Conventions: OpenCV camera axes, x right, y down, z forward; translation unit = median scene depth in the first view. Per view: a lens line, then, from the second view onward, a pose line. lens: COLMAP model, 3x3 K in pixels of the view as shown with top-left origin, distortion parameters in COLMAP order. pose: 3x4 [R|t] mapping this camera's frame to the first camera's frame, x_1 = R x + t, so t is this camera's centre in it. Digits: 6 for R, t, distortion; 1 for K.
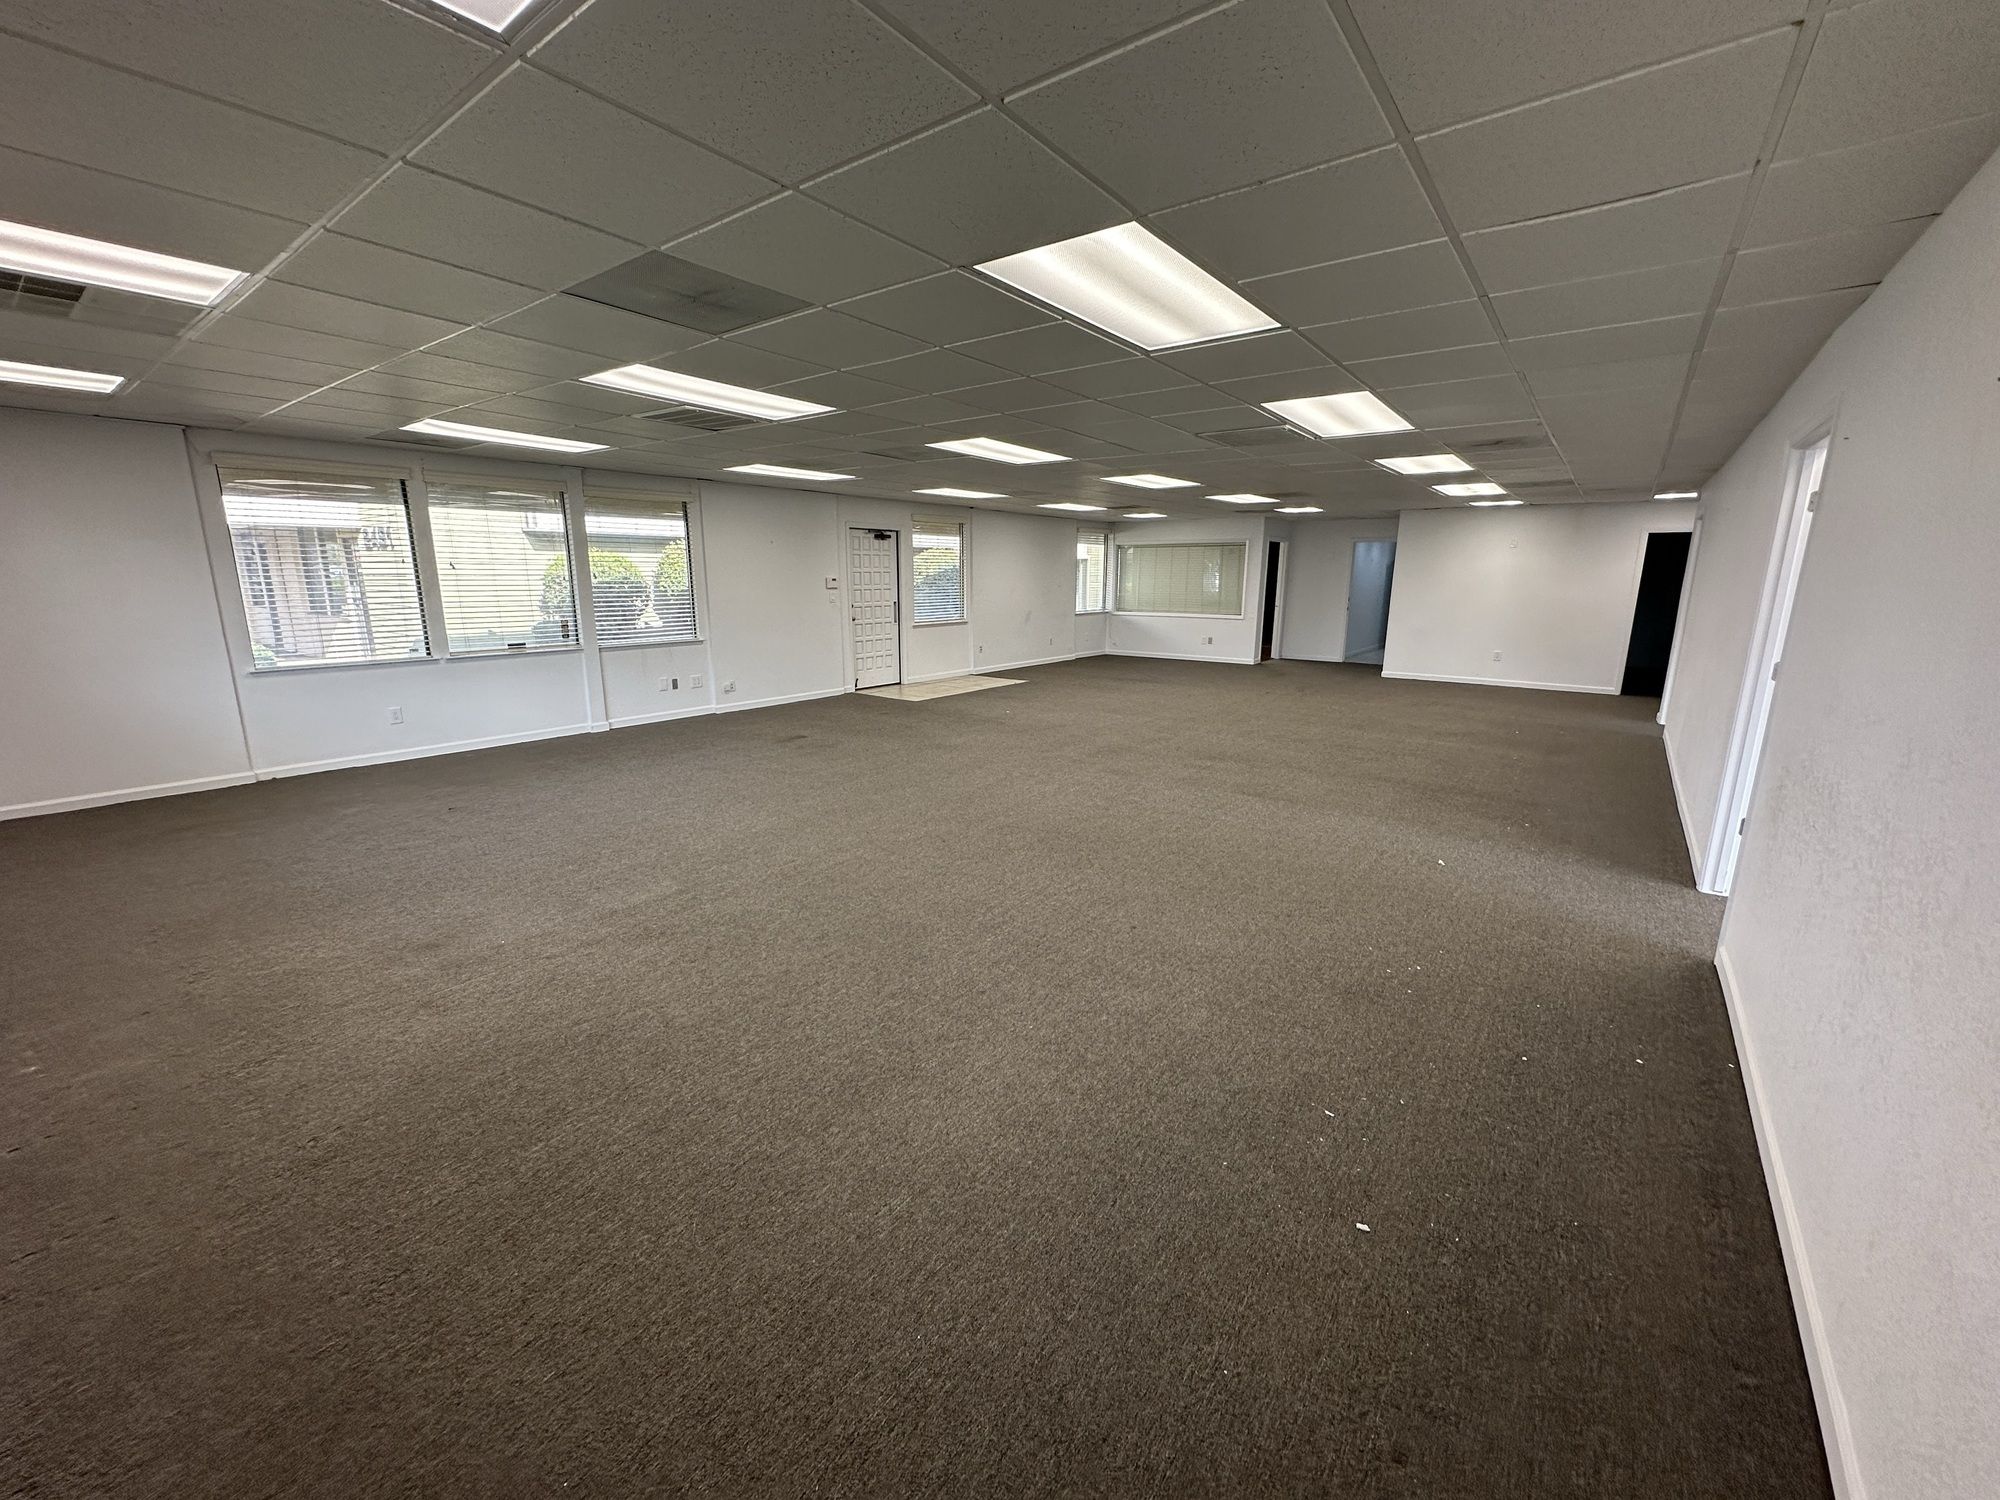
lens RADIAL K [[793.2, 0, 1001.0], [0, 793.2, 750.5], [0, 0, 1]] dist [-0.006187, 0.001253]
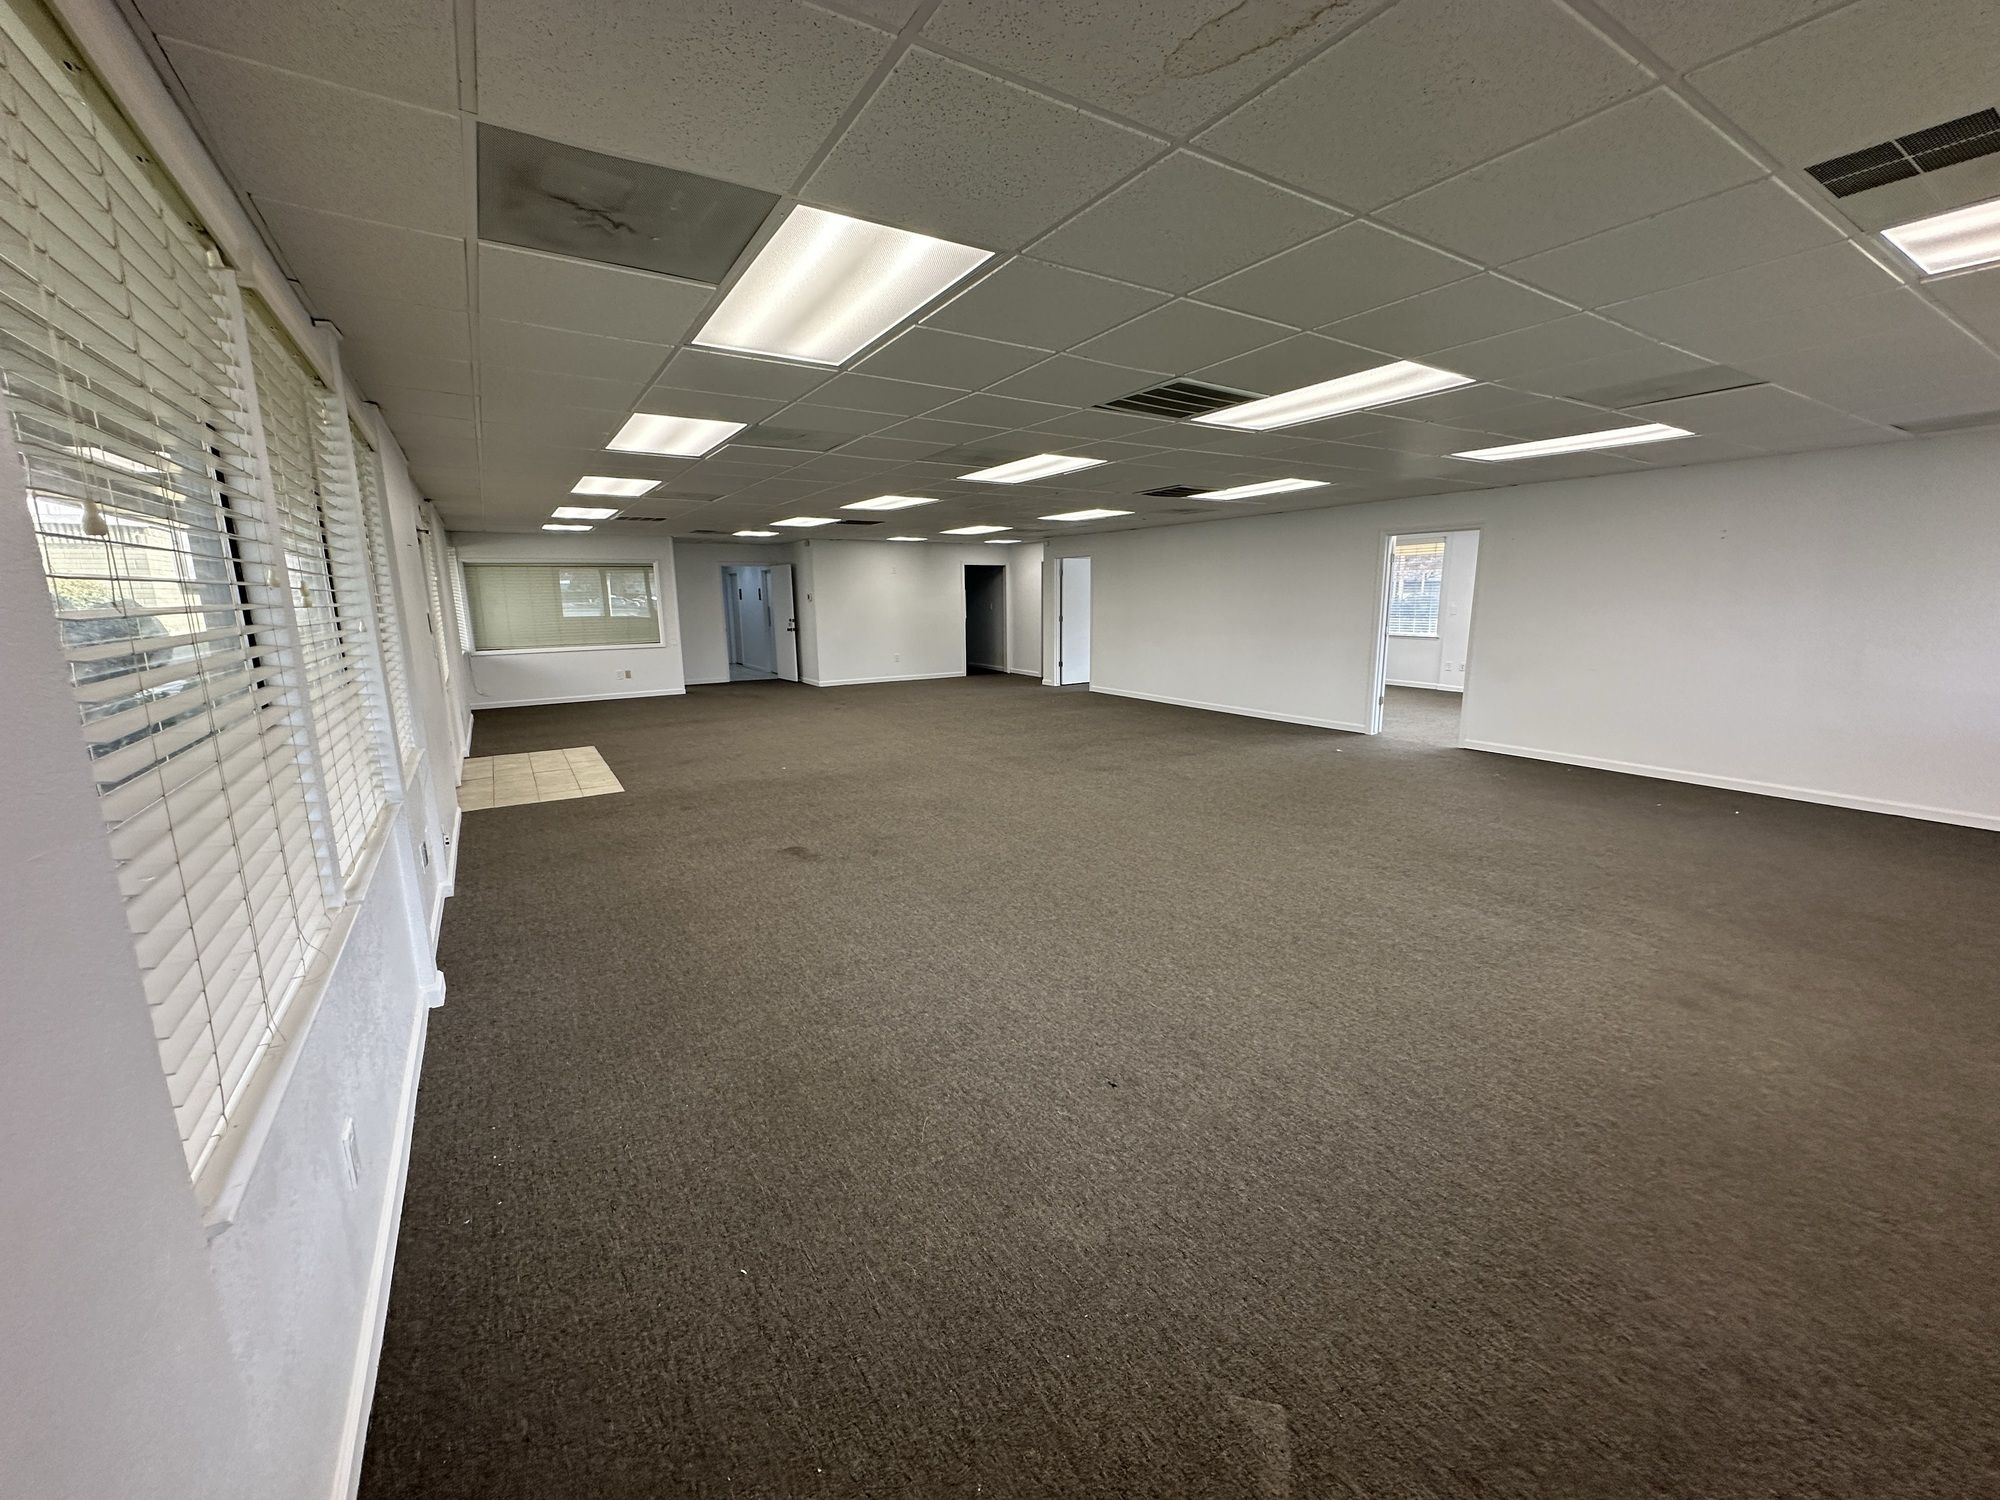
lens RADIAL K [[793.2, 0, 999.2], [0, 793.2, 751.8], [0, 0, 1]] dist [-0.006187, 0.001253]
pose [[0.356753, -0.192229, 0.914207, -0.573357], [0.218248, 0.968670, 0.118514, -0.099985], [-0.908347, 0.157244, 0.387530, 0.427835]]
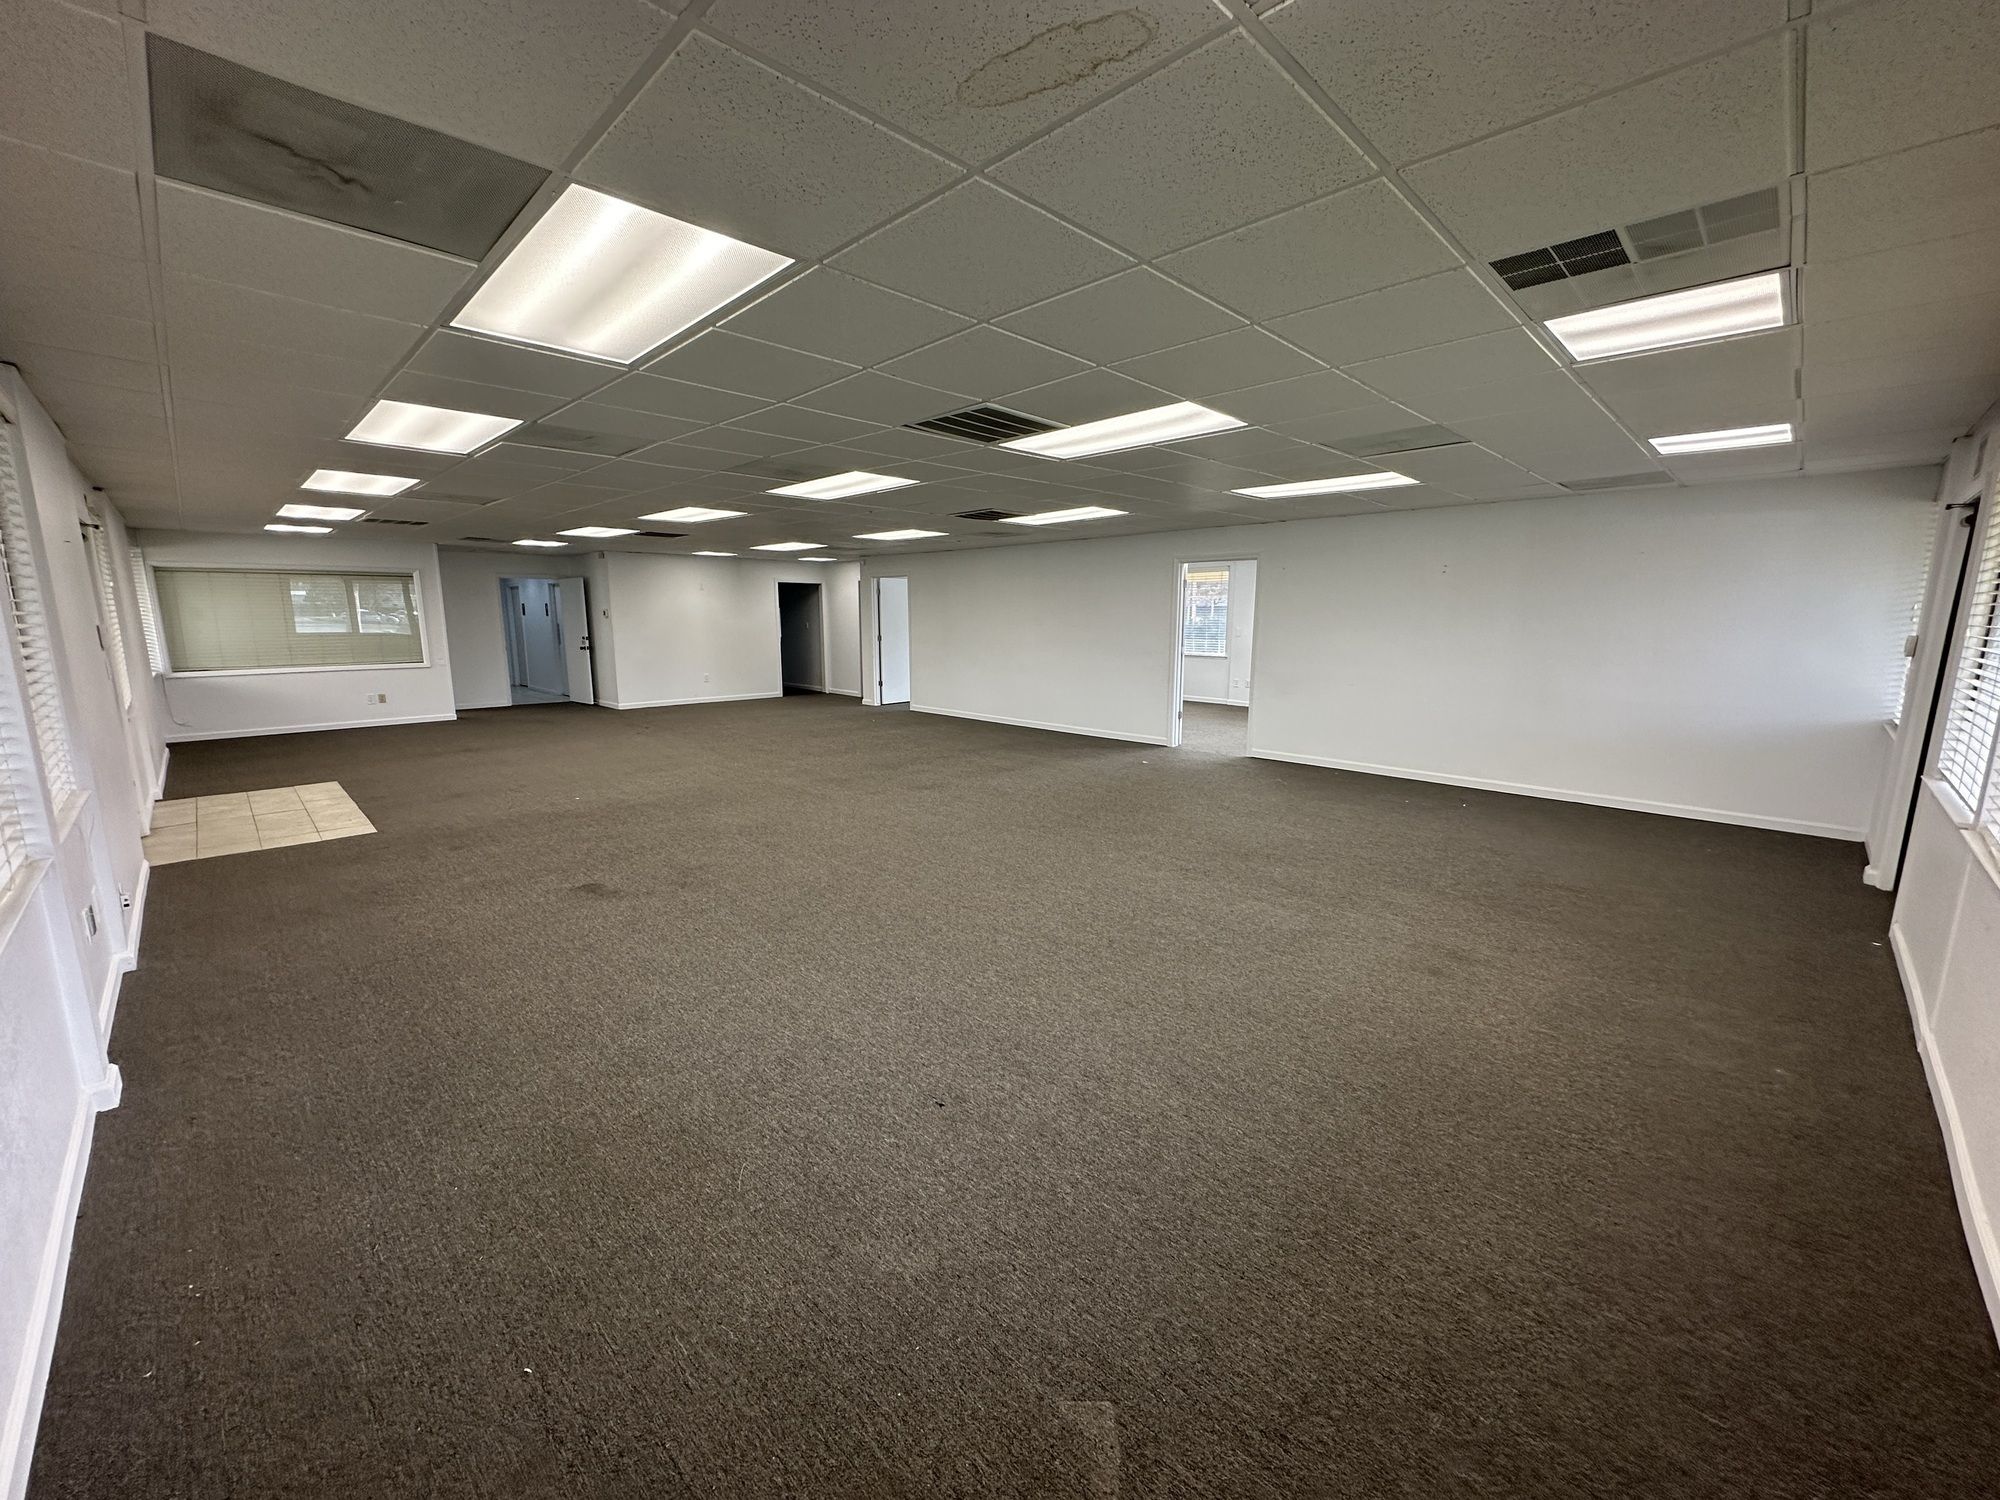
lens RADIAL K [[793.2, 0, 998.7], [0, 793.2, 752.7], [0, 0, 1]] dist [-0.006187, 0.001253]
pose [[0.141414, -0.177136, 0.973974, -0.571228], [0.216728, 0.965533, 0.144134, -0.098610], [-0.965935, 0.190705, 0.174930, 0.427006]]
